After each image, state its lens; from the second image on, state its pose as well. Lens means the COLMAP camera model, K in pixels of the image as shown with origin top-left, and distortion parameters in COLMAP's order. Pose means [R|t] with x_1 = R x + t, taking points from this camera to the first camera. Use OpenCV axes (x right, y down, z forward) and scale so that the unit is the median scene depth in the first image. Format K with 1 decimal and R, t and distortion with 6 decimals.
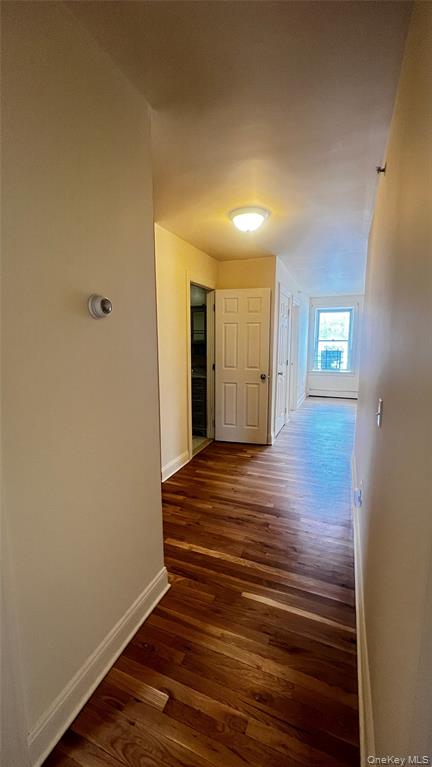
lens RADIAL K [[310.1, 0, 216.0], [0, 310.1, 383.5], [0, 0, 1]] dist [-0.003818, 0.000289]
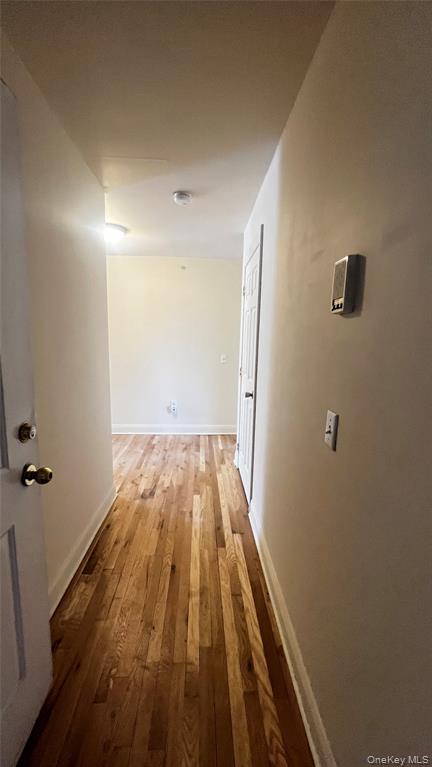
lens RADIAL K [[310.1, 0, 216.0], [0, 310.1, 383.5], [0, 0, 1]] dist [-0.003818, 0.000289]
pose [[-0.427176, -0.150887, 0.891490, -1.229624], [0.098254, 0.972392, 0.211660, -0.175560], [-0.898814, 0.178009, -0.400557, 1.246721]]
